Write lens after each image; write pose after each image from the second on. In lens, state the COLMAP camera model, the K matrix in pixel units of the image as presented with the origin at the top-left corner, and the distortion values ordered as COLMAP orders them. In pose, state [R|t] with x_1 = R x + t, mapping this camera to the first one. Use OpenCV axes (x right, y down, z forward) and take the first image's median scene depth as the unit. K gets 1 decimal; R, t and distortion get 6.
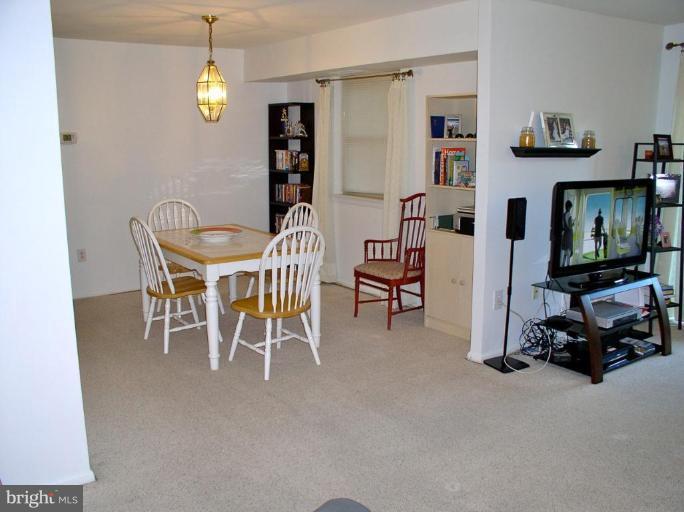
lens RADIAL K [[657.1, 0, 342.0], [0, 657.1, 256.0], [0, 0, 1]] dist [-0.200746, 0.255176]
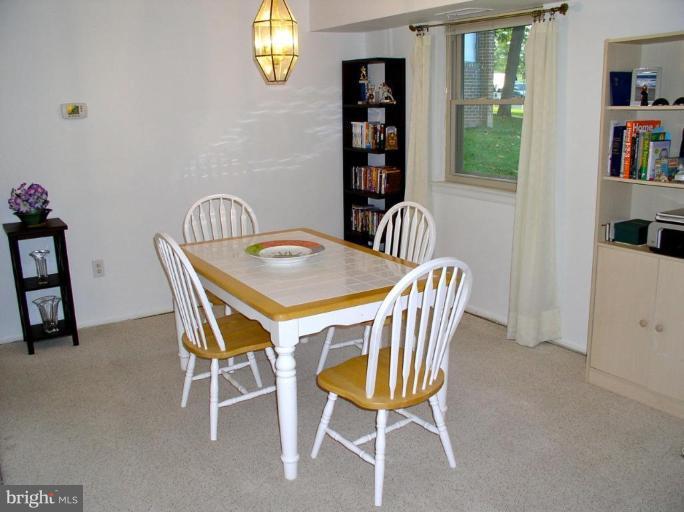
lens RADIAL K [[657.1, 0, 342.0], [0, 657.1, 256.0], [0, 0, 1]] dist [-0.200746, 0.255176]
pose [[0.997909, -0.002195, -0.064599, -0.091936], [0.005426, 0.998740, 0.049889, -0.063483], [0.064408, -0.050135, 0.996663, 0.337137]]
